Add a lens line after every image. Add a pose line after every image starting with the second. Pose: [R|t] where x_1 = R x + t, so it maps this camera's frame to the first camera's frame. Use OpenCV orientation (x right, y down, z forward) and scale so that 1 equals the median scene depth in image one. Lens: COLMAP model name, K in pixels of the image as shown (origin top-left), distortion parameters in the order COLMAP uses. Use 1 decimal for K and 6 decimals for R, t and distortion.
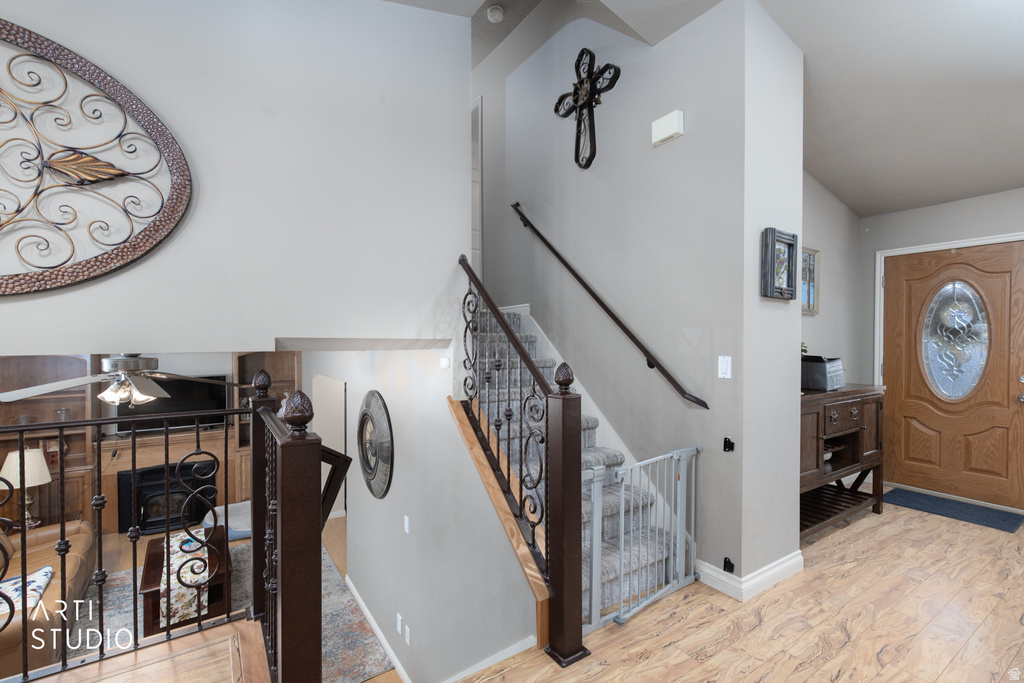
lens RADIAL K [[466.2, 0, 512.3], [0, 466.2, 345.9], [0, 0, 1]] dist [0.002488, 0.000120]
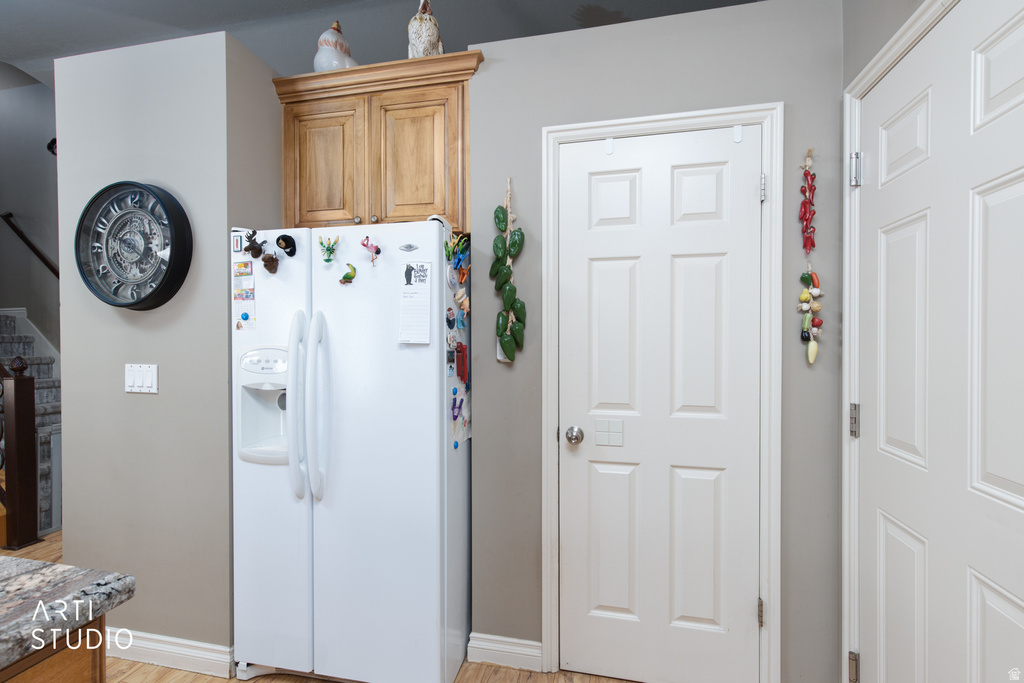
lens RADIAL K [[466.2, 0, 511.0], [0, 466.2, 339.9], [0, 0, 1]] dist [0.002488, 0.000120]
pose [[0.729636, -0.010461, 0.683756, 0.272078], [0.013263, 0.999911, 0.001145, 0.000688], [-0.683707, 0.008234, 0.729710, -1.394984]]
